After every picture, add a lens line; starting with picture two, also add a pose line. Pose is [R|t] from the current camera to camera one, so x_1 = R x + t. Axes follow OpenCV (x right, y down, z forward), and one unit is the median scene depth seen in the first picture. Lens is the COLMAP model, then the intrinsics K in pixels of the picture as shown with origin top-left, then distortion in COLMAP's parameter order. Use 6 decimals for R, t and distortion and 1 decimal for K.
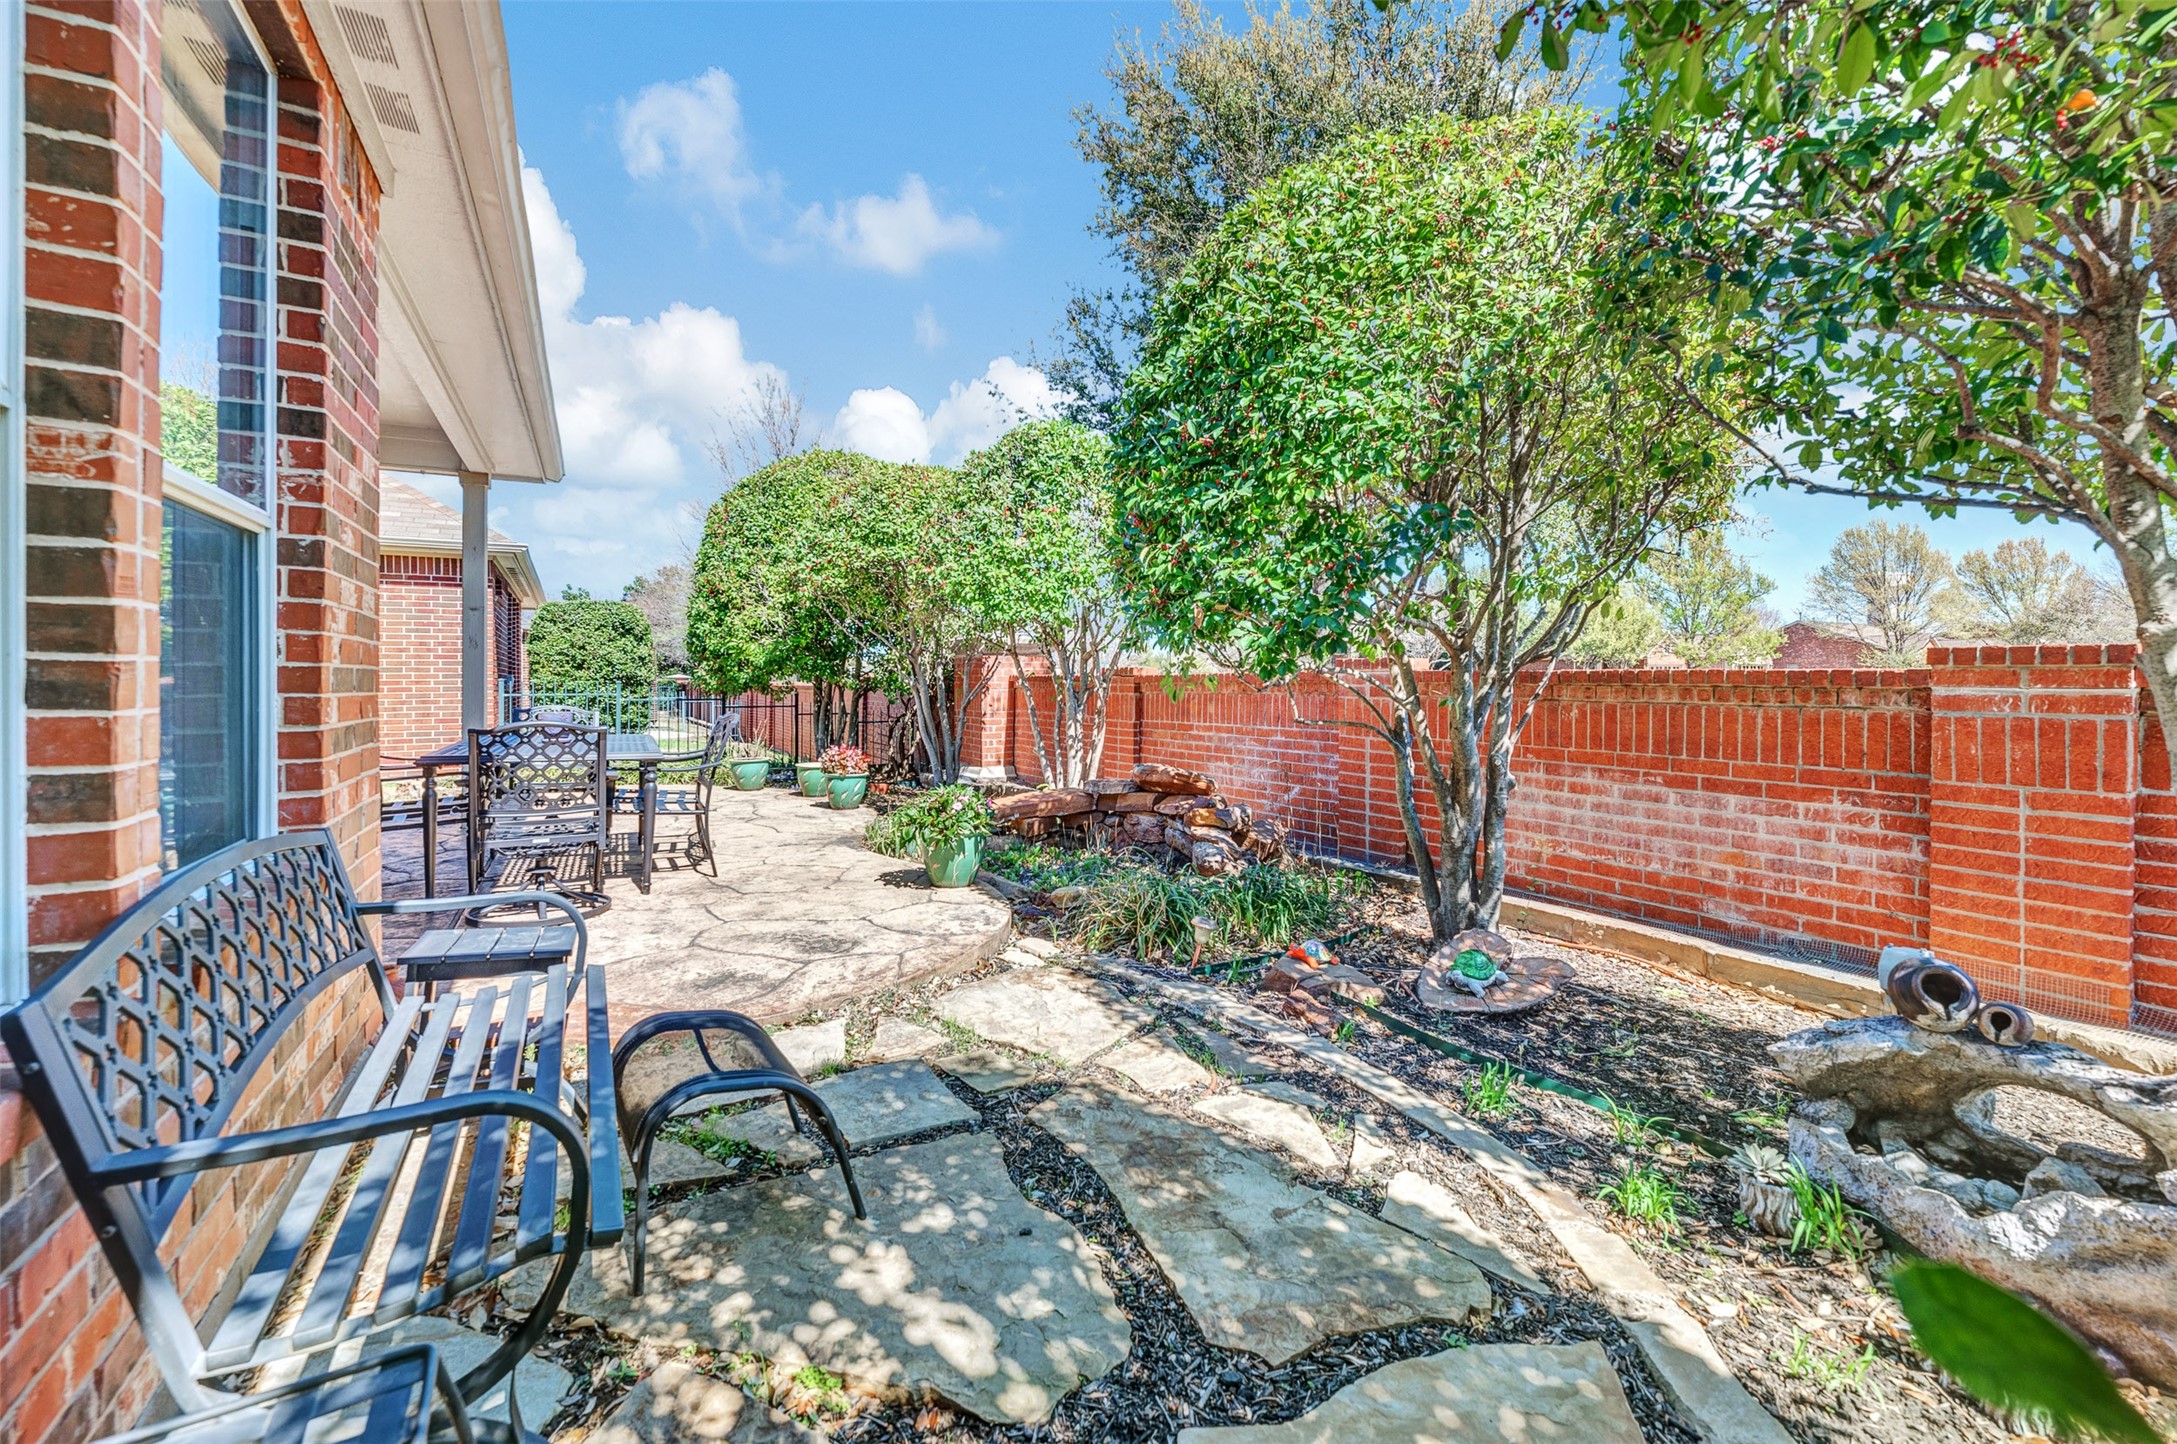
lens RADIAL K [[859.0, 0, 1048.0], [0, 859.0, 680.3], [0, 0, 1]] dist [0.000204, -0.000097]
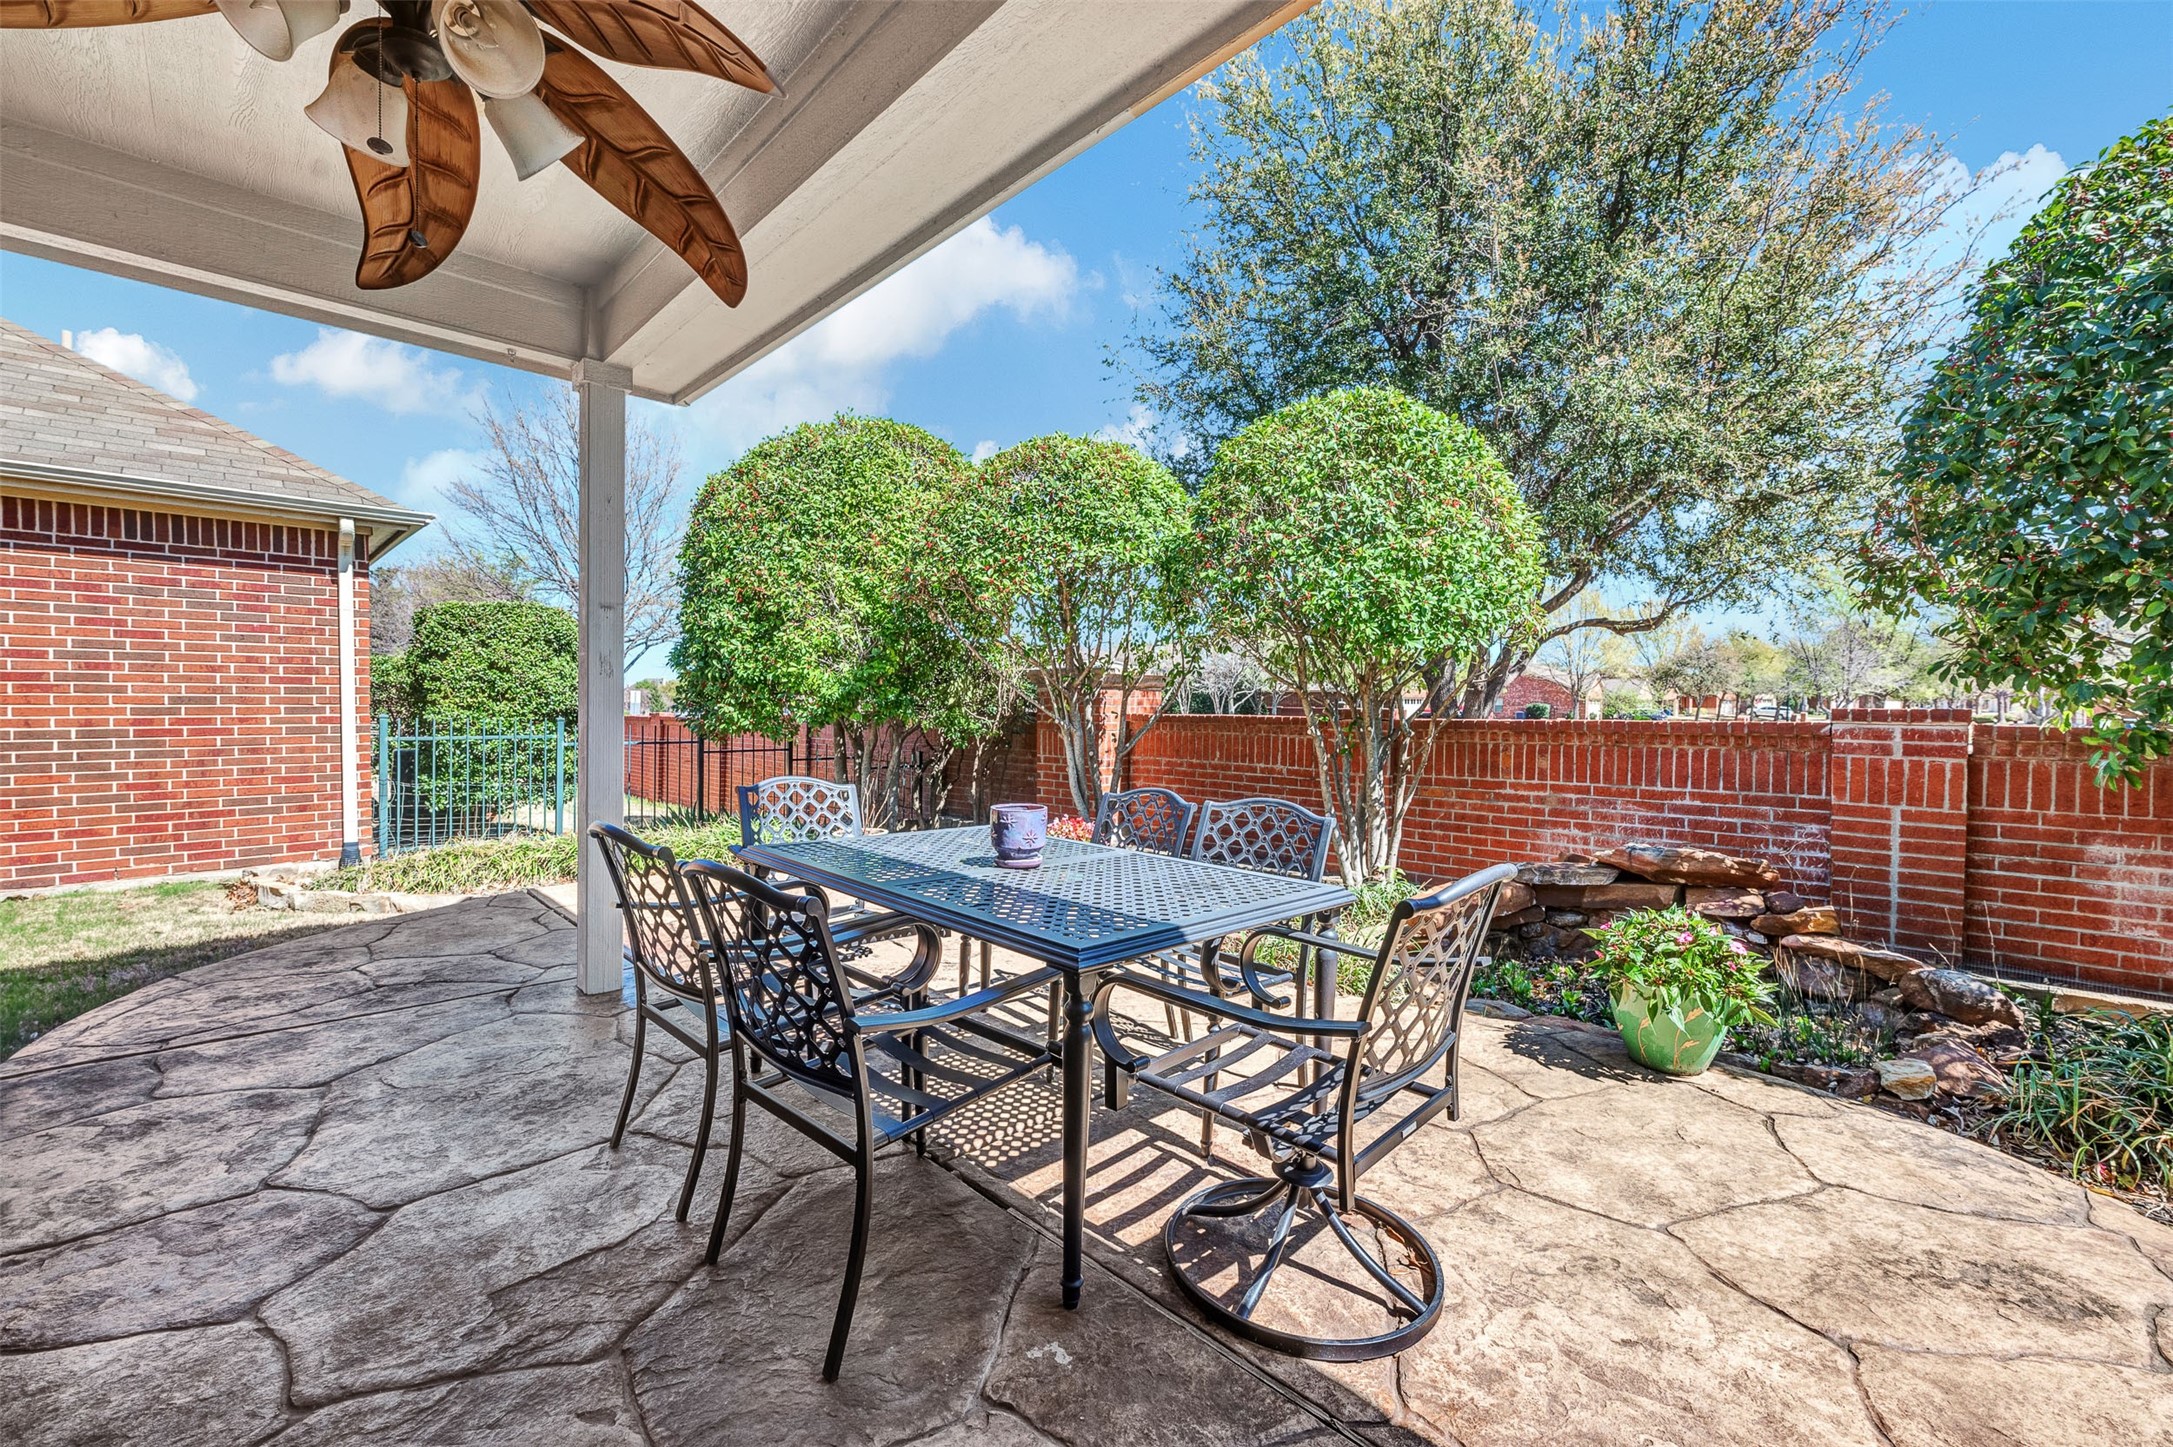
lens RADIAL K [[874.4, 0, 1088.7], [0, 874.4, 704.8], [0, 0, 1]] dist [-0.000372, -0.000033]
pose [[0.964300, 0.004272, 0.264777, -0.316468], [-0.004556, 0.999990, 0.000457, -0.013930], [-0.264772, -0.001647, 0.964310, 0.224636]]
